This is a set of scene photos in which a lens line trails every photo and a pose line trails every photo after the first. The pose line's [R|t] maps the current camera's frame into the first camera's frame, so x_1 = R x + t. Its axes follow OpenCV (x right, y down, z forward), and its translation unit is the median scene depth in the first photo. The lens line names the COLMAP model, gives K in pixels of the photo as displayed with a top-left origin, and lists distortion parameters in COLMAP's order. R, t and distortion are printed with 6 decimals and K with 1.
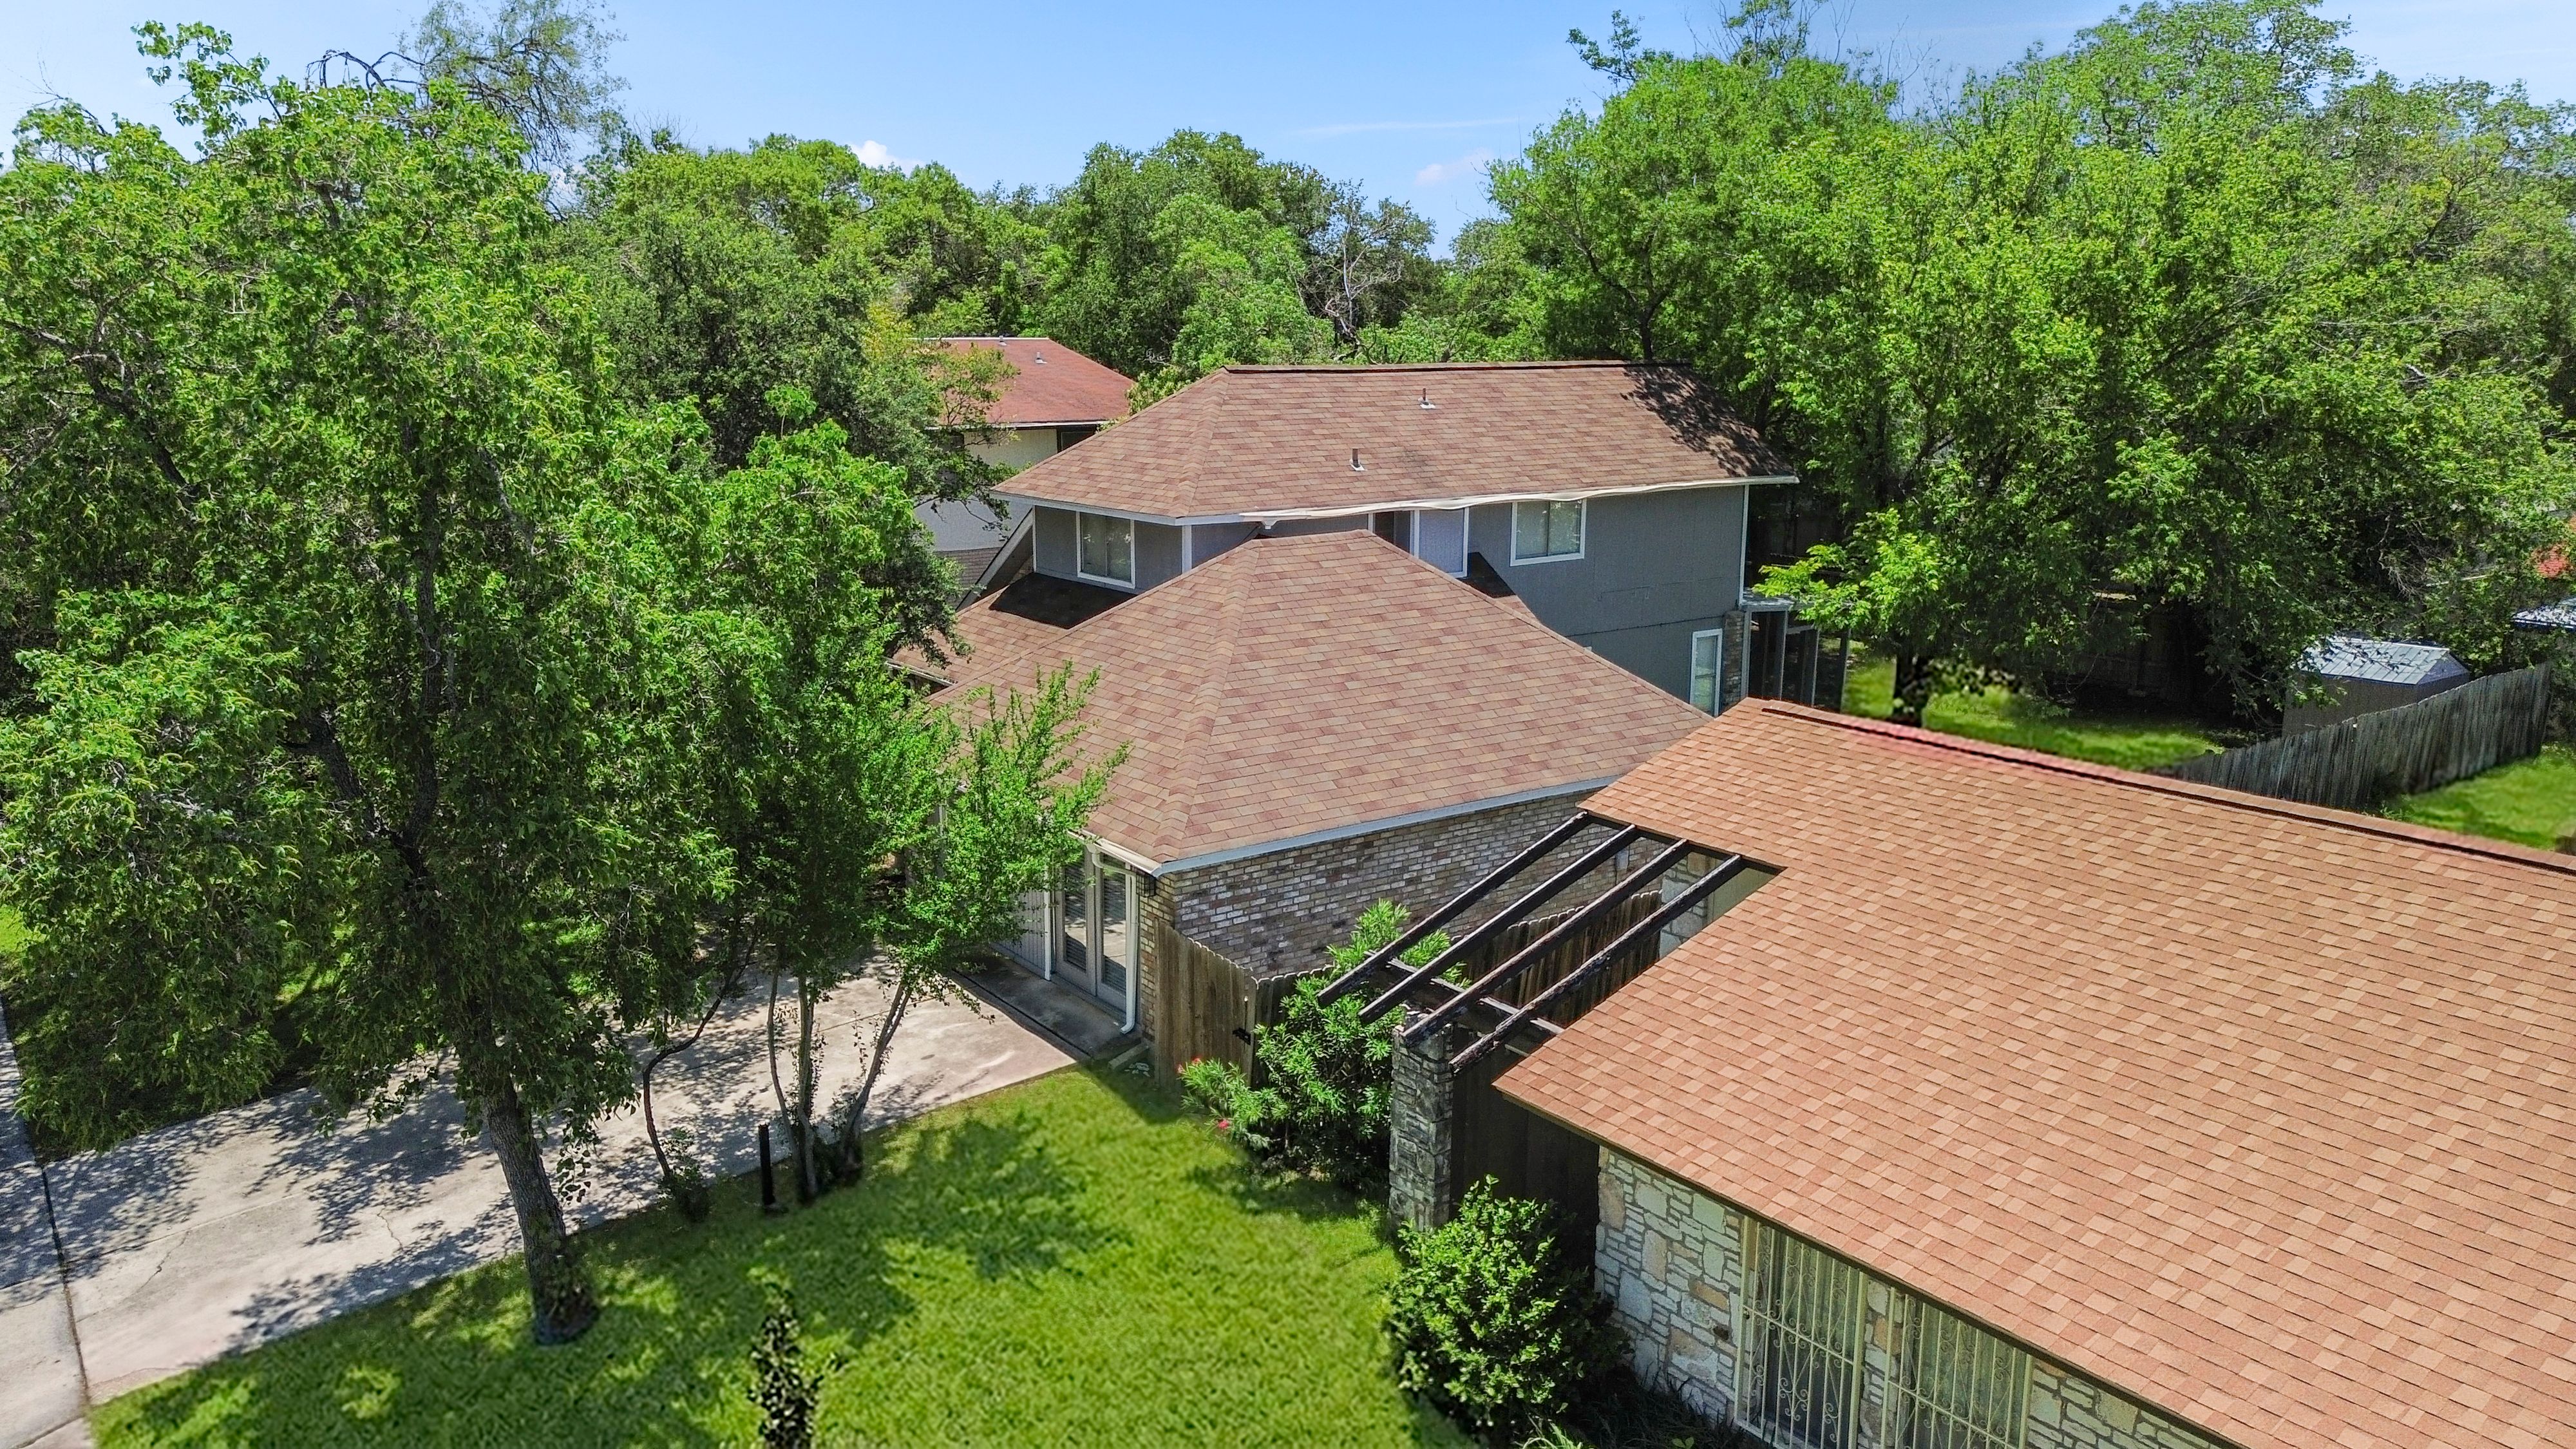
lens RADIAL K [[1873.4, 0, 1288.0], [0, 1873.4, 724.5], [0, 0, 1]] dist [-0.005553, 0.054991]
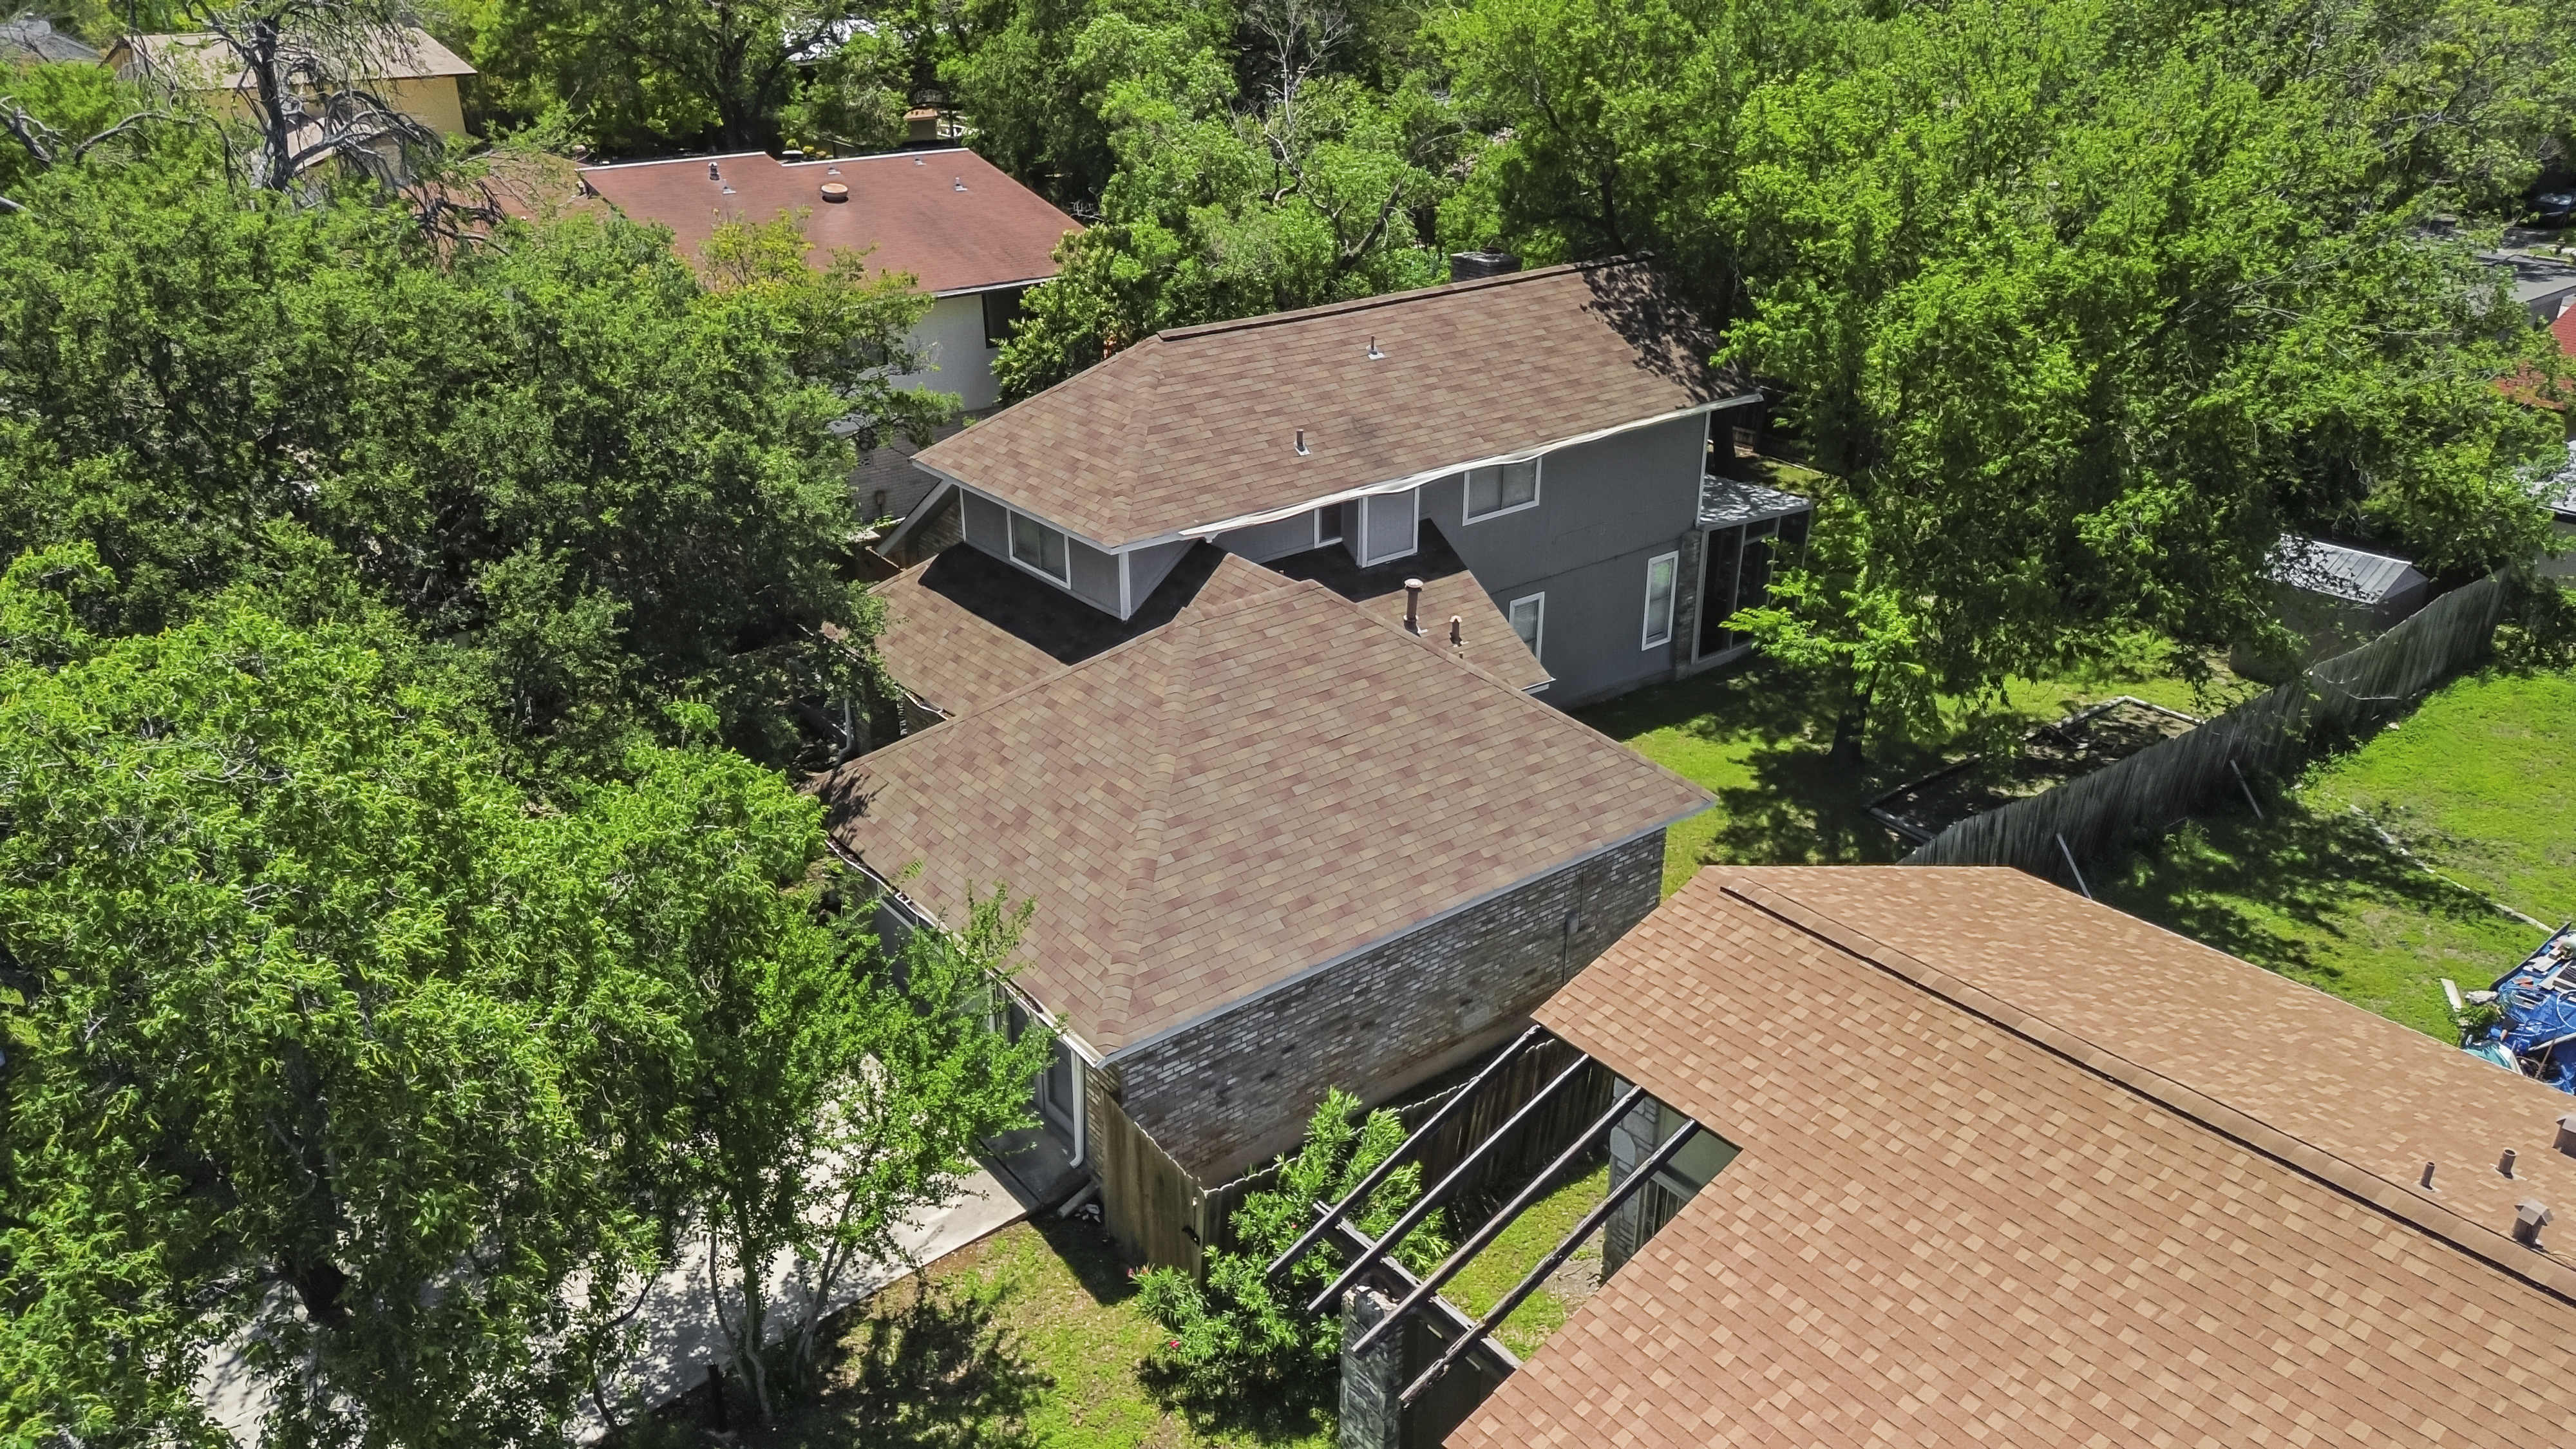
lens RADIAL K [[1859.8, 0, 1288.0], [0, 1859.8, 724.5], [0, 0, 1]] dist [0.006458, 0.029568]
pose [[0.999526, -0.013570, 0.027640, 0.002762], [0.007556, 0.978299, 0.207062, -0.275122], [-0.029850, -0.206755, 0.977937, 0.075188]]
